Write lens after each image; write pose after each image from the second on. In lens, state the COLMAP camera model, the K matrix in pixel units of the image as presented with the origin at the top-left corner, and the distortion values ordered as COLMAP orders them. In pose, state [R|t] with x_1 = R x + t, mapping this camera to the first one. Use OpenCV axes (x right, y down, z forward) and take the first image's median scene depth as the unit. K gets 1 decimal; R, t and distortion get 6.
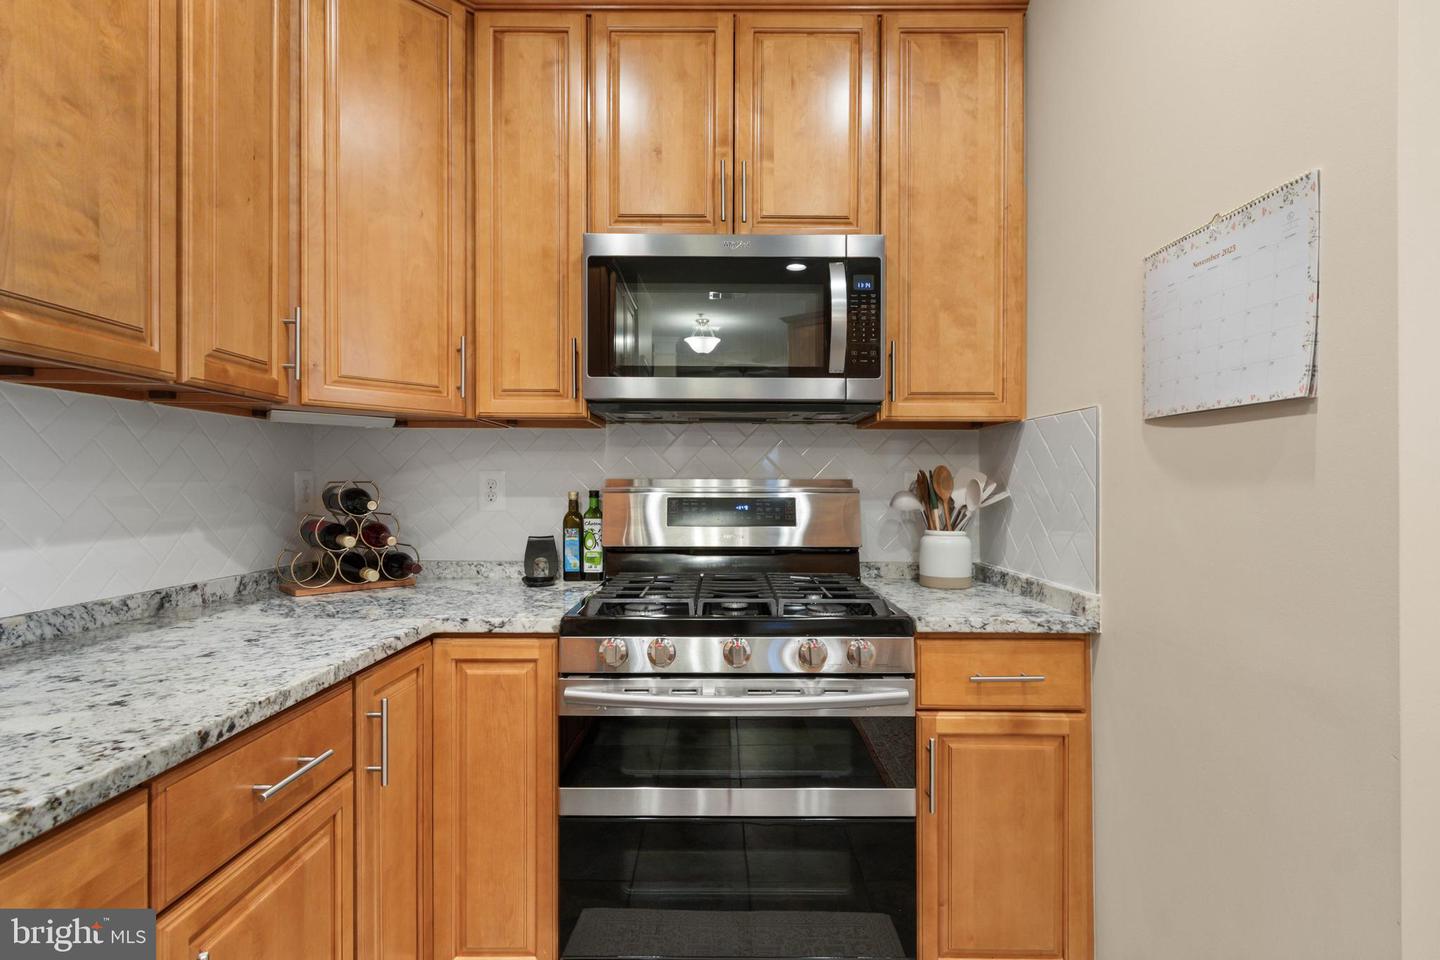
lens RADIAL K [[675.0, 0, 719.6], [0, 675.0, 484.7], [0, 0, 1]] dist [0.002573, -0.000302]
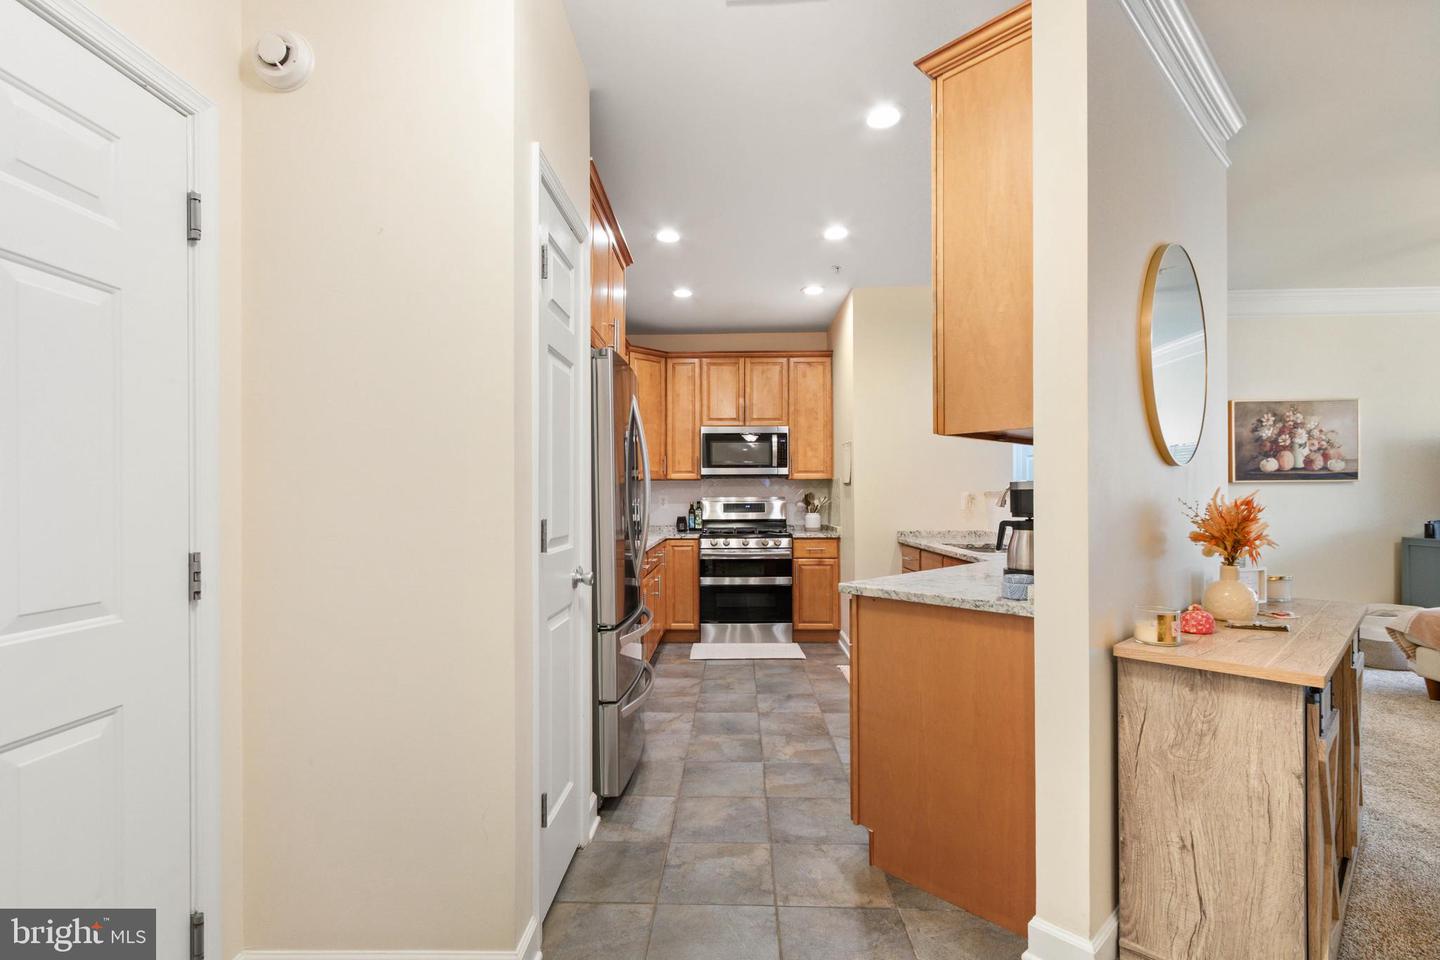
lens RADIAL K [[660.0, 0, 721.6], [0, 660.0, 502.8], [0, 0, 1]] dist [0.001781, -0.000090]
pose [[0.999832, -0.006232, -0.017216, -0.045079], [0.006384, 0.999941, 0.008781, -0.013011], [0.017161, -0.008889, 0.999813, -2.666174]]
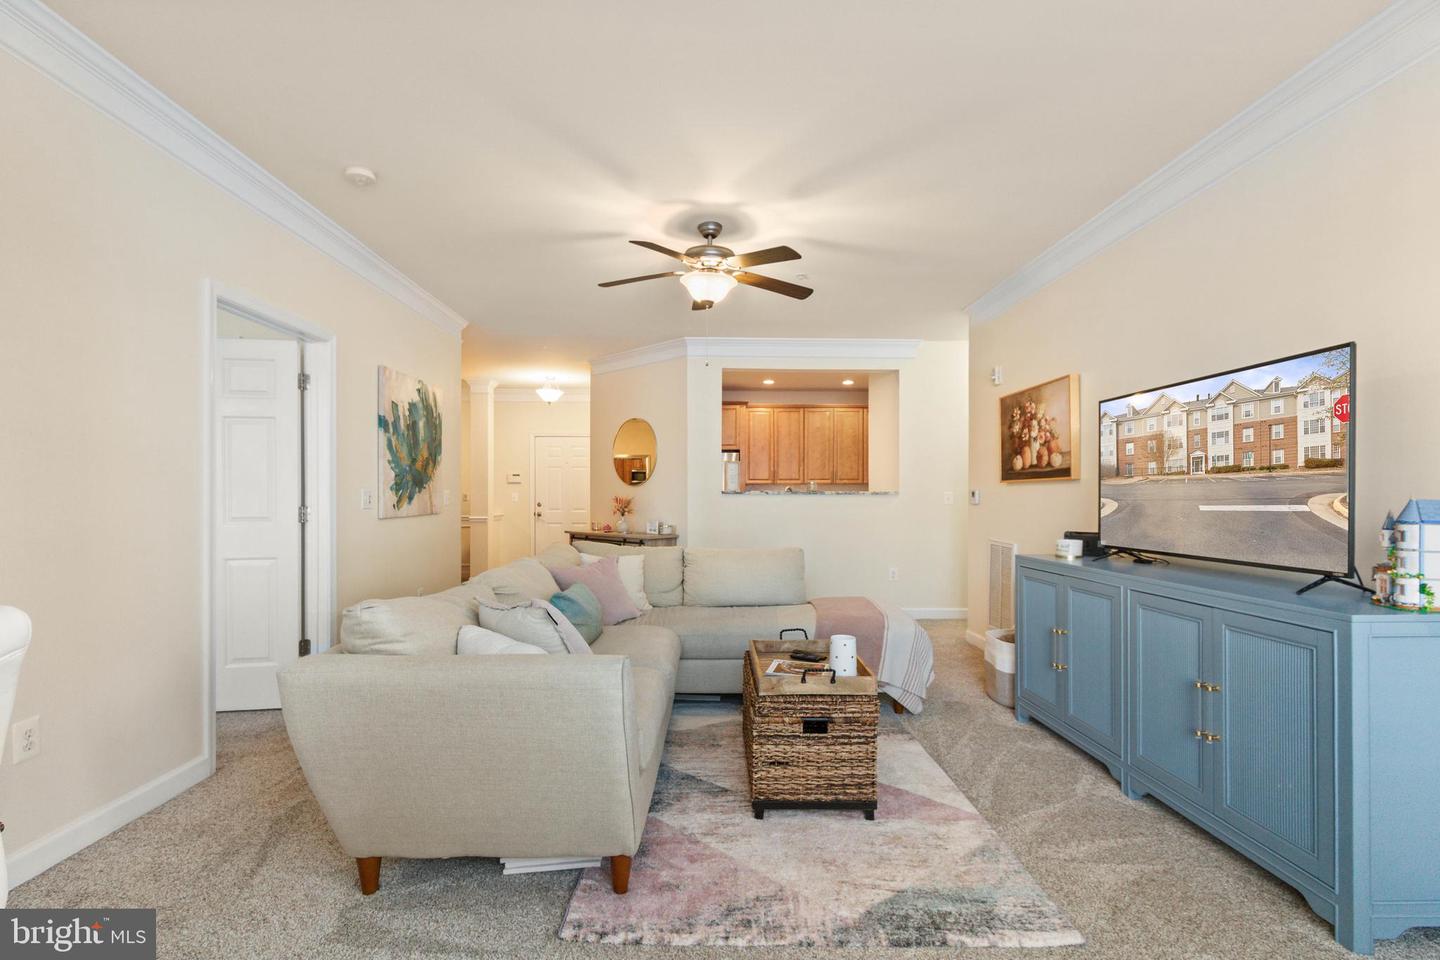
lens RADIAL K [[654.3, 0, 721.3], [0, 654.3, 487.8], [0, 0, 1]] dist [0.004487, -0.000040]
pose [[0.022900, -0.012065, -0.999665, 5.622153], [0.005940, 0.999911, -0.011932, -0.017234], [0.999720, -0.005665, 0.022969, -0.716074]]
